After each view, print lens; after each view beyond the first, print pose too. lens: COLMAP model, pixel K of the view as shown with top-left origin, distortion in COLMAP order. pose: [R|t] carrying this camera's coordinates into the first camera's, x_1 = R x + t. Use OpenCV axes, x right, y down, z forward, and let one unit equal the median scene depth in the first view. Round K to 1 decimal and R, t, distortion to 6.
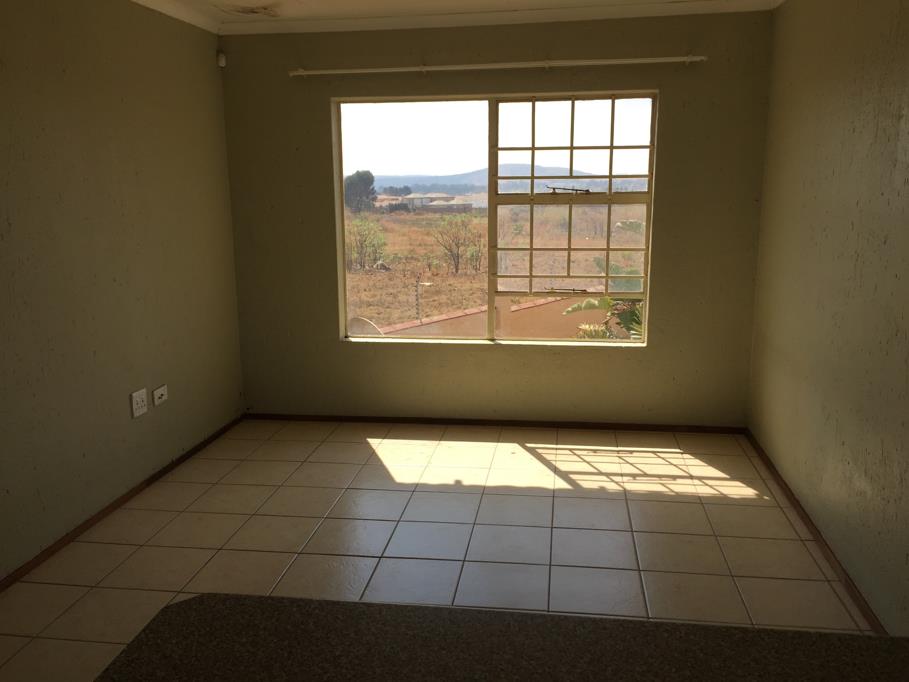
lens RADIAL K [[820.6, 0, 448.4], [0, 820.6, 349.9], [0, 0, 1]] dist [0.083382, -0.017816]
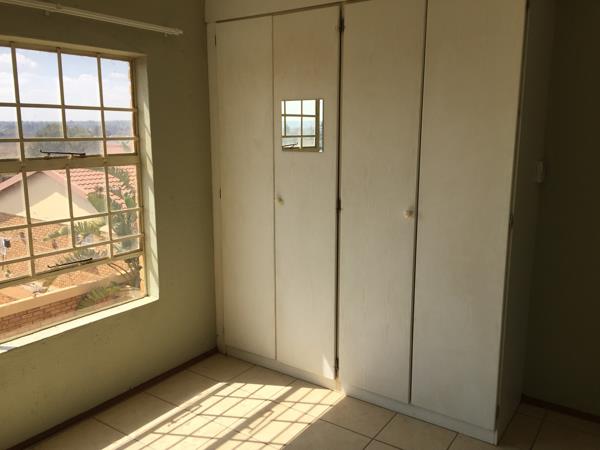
lens RADIAL K [[541.7, 0, 297.9], [0, 541.7, 221.3], [0, 0, 1]] dist [0.083382, -0.017816]
pose [[0.441924, -0.149947, 0.884431, -0.280052], [0.179694, 0.980744, 0.076488, -0.124107], [-0.878870, 0.125125, 0.460359, 0.522828]]
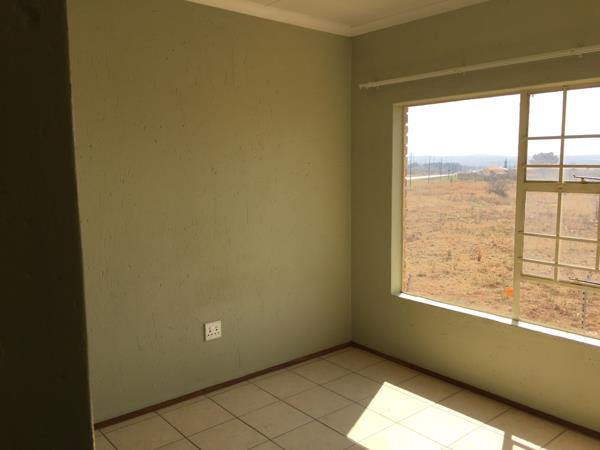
lens RADIAL K [[541.7, 0, 303.0], [0, 541.7, 225.7], [0, 0, 1]] dist [0.083382, -0.017816]
pose [[0.729636, 0.083337, -0.678738, 0.336184], [-0.138170, 0.990041, -0.026971, -0.078733], [0.669731, 0.113460, 0.733885, 0.321274]]
